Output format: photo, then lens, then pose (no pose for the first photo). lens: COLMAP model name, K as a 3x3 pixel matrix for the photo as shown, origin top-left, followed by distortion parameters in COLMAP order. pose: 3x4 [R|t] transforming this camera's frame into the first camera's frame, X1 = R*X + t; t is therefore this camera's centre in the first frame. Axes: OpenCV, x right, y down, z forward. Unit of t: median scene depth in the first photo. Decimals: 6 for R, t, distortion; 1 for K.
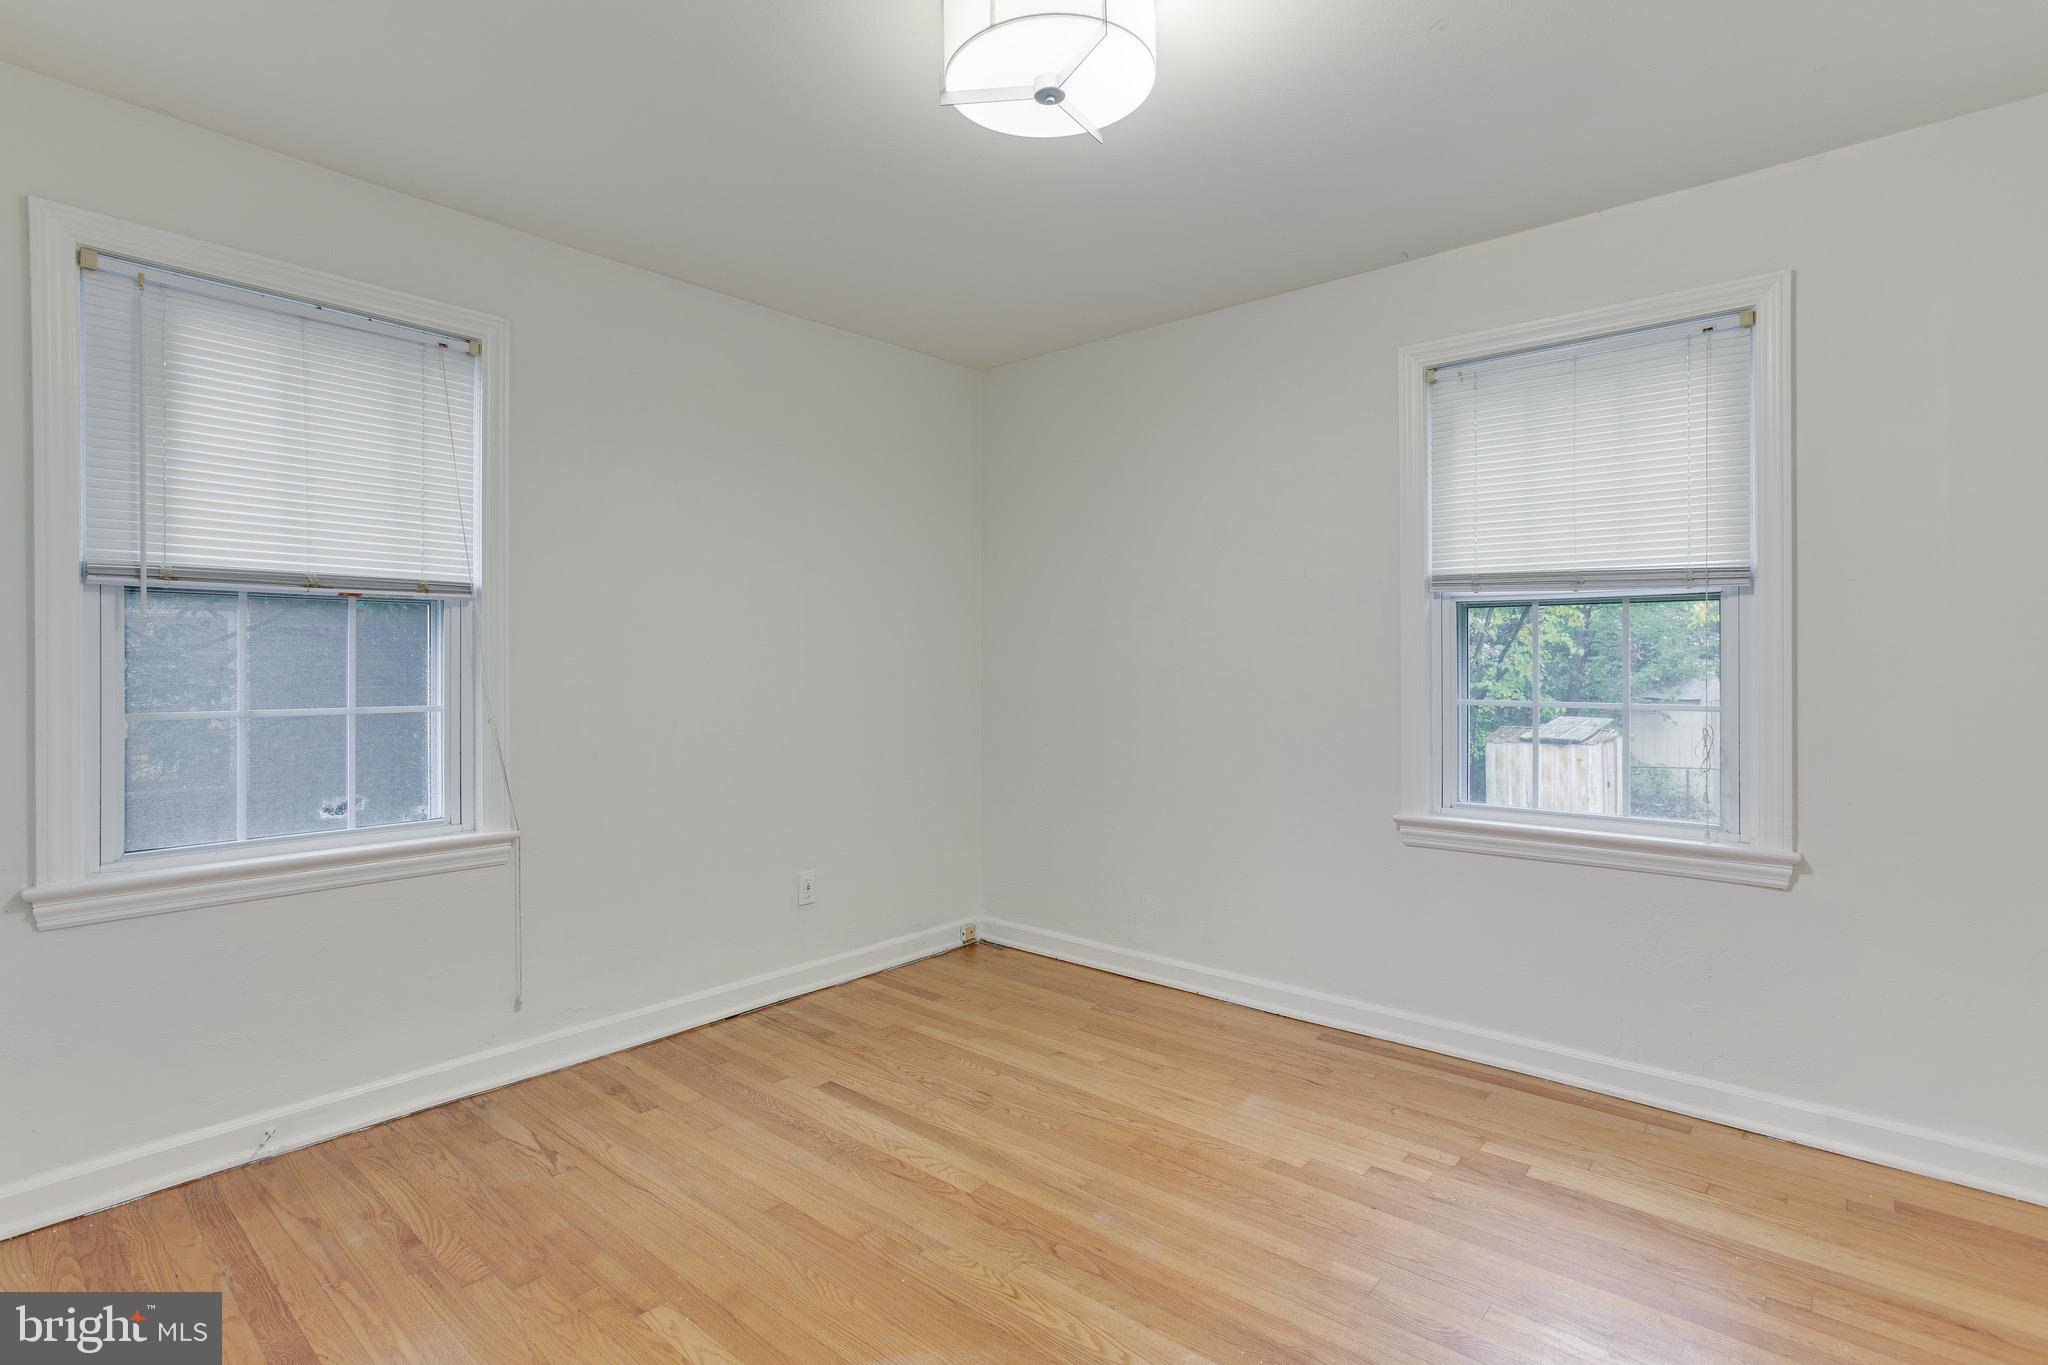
lens RADIAL K [[989.5, 0, 1016.9], [0, 989.5, 676.5], [0, 0, 1]] dist [-0.048395, 0.028071]
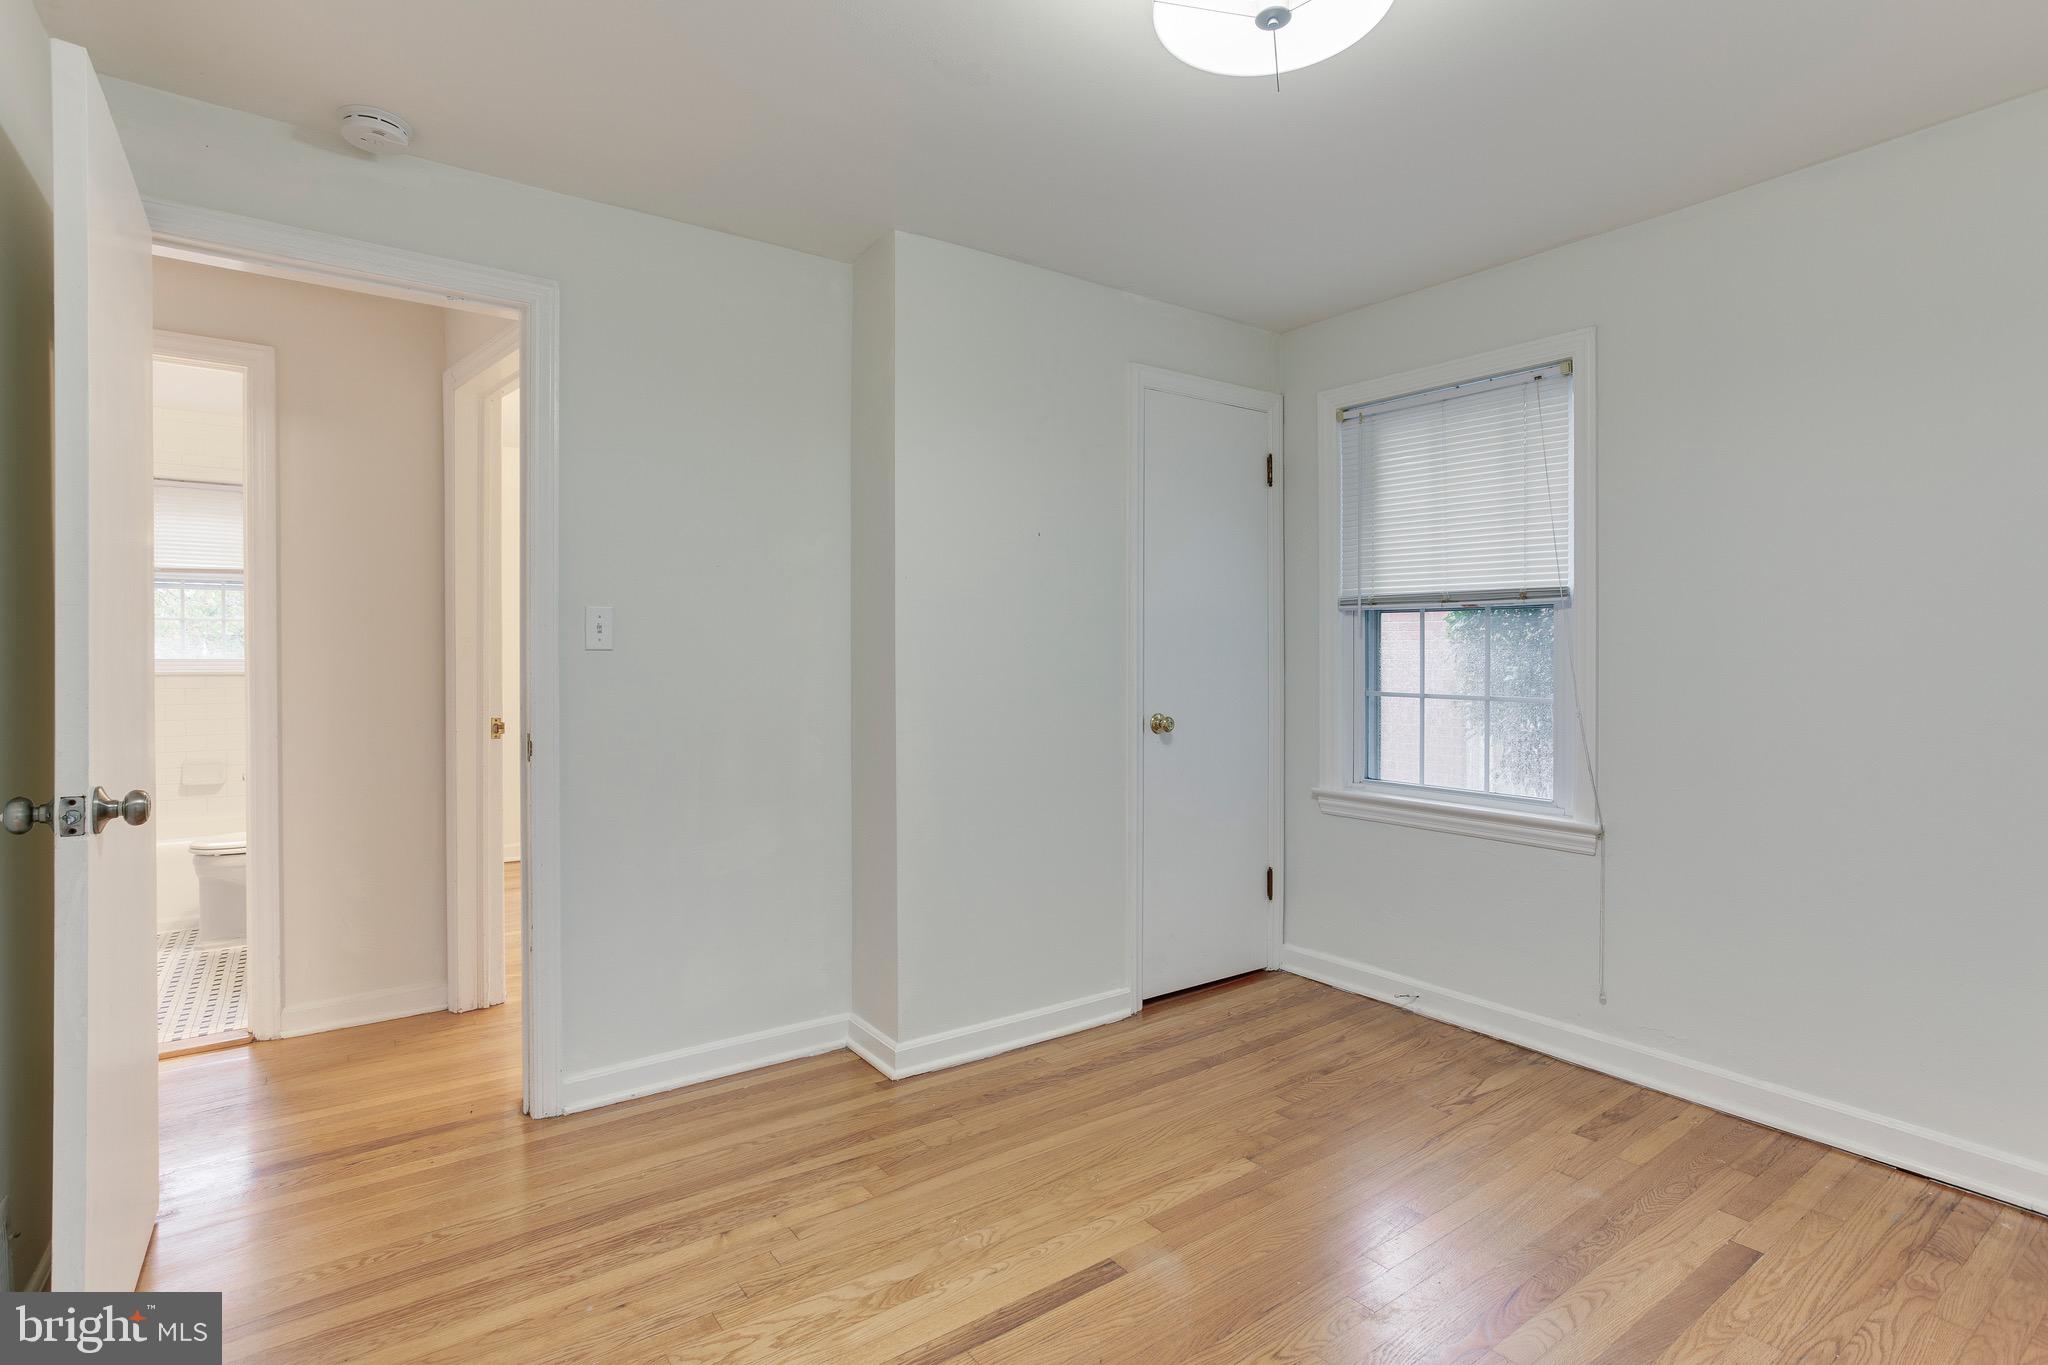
lens RADIAL K [[989.5, 0, 1016.9], [0, 989.5, 676.5], [0, 0, 1]] dist [-0.048395, 0.028071]
pose [[-0.222622, 0.021397, -0.974670, 0.655827], [-0.019121, 0.999471, 0.026309, -0.013195], [0.974717, 0.024494, -0.222095, 0.674851]]
